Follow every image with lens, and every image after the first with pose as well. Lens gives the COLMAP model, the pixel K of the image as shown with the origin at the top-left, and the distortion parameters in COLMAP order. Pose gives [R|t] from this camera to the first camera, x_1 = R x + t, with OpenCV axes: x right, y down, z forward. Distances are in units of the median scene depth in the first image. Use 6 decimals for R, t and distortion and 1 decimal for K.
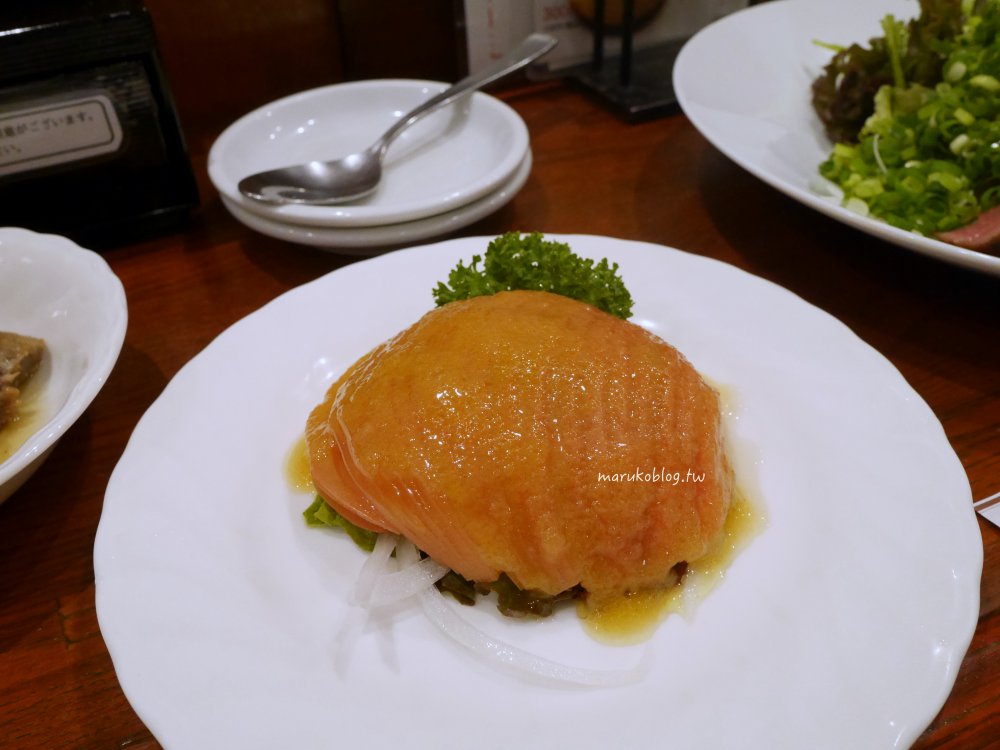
lens RADIAL K [[885.6, 0, 500.0], [0, 885.6, 375.0], [0, 0, 1]] dist [-0.053596, -0.016743]
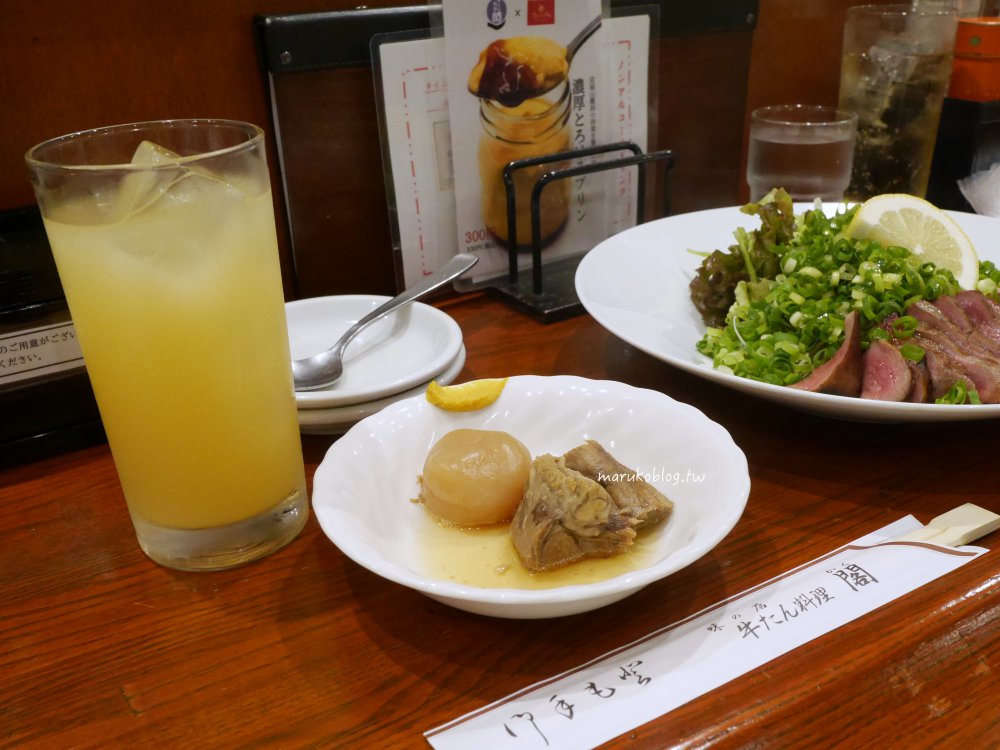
lens RADIAL K [[885.6, 0, 500.0], [0, 885.6, 375.0], [0, 0, 1]] dist [-0.053596, -0.016743]
pose [[0.995232, -0.046963, 0.085481, -0.023578], [0.065563, 0.971012, -0.229861, 0.073501], [-0.072209, 0.234370, 0.969462, -0.188772]]
